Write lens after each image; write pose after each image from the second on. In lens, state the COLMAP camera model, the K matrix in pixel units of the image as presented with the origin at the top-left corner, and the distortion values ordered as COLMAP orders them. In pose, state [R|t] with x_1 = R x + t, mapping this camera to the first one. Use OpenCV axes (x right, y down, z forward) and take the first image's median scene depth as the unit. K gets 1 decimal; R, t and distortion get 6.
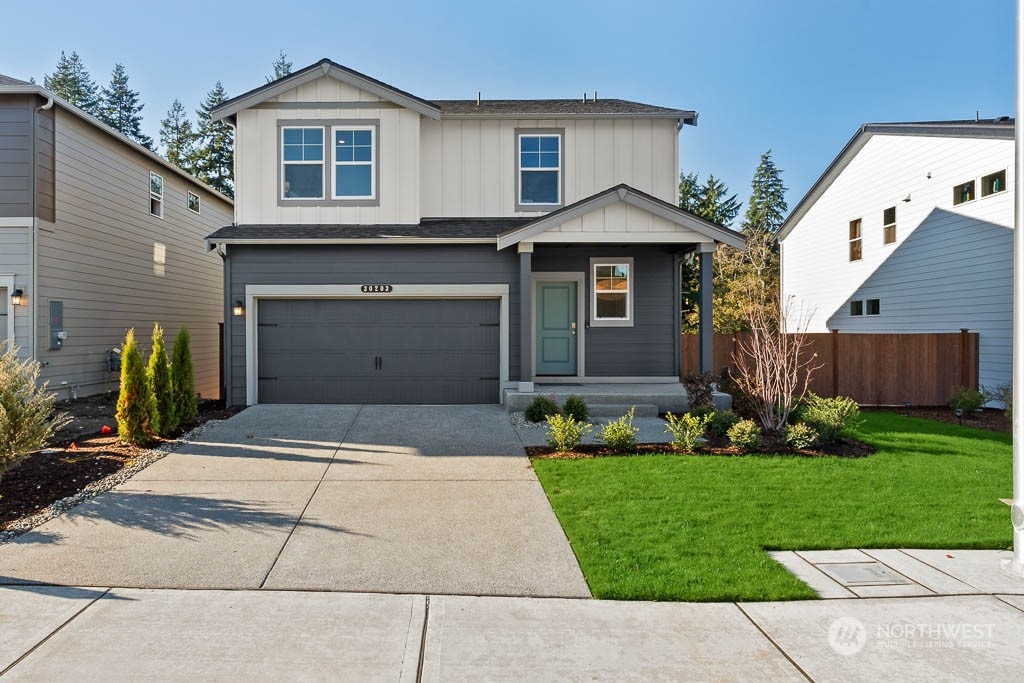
lens RADIAL K [[575.3, 0, 513.0], [0, 575.3, 330.9], [0, 0, 1]] dist [-0.000107, -0.001472]
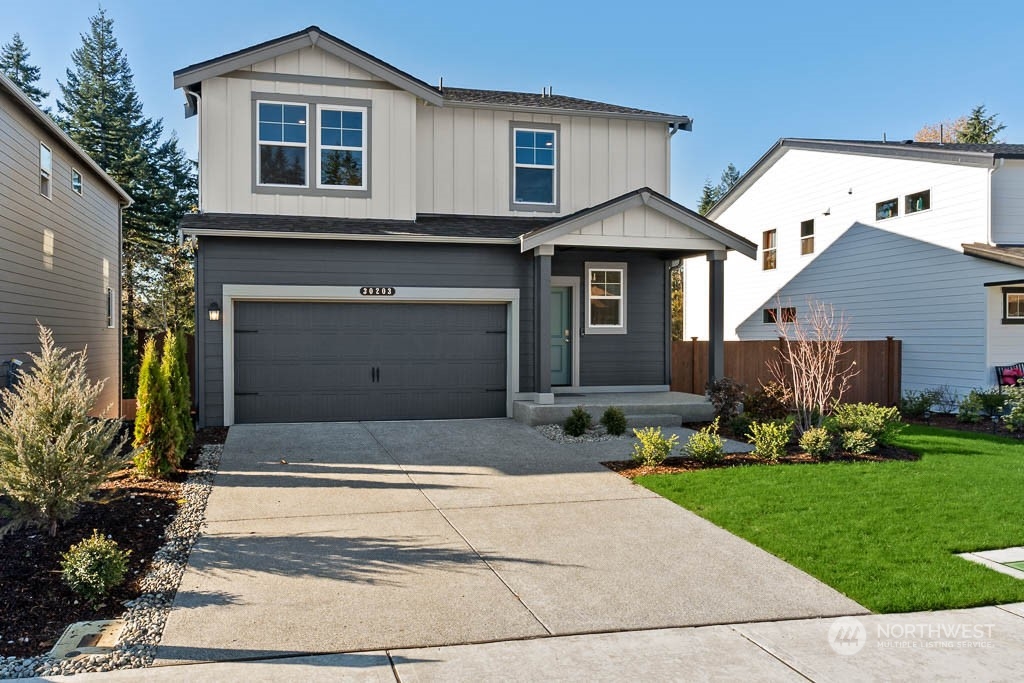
lens RADIAL K [[611.6, 0, 512.0], [0, 611.6, 341.5], [0, 0, 1]] dist [0.000614, -0.000806]
pose [[0.981278, 0.000319, 0.192594, -0.202288], [-0.001850, 0.999968, 0.007769, -0.002944], [-0.192586, -0.007980, 0.981248, 0.027352]]
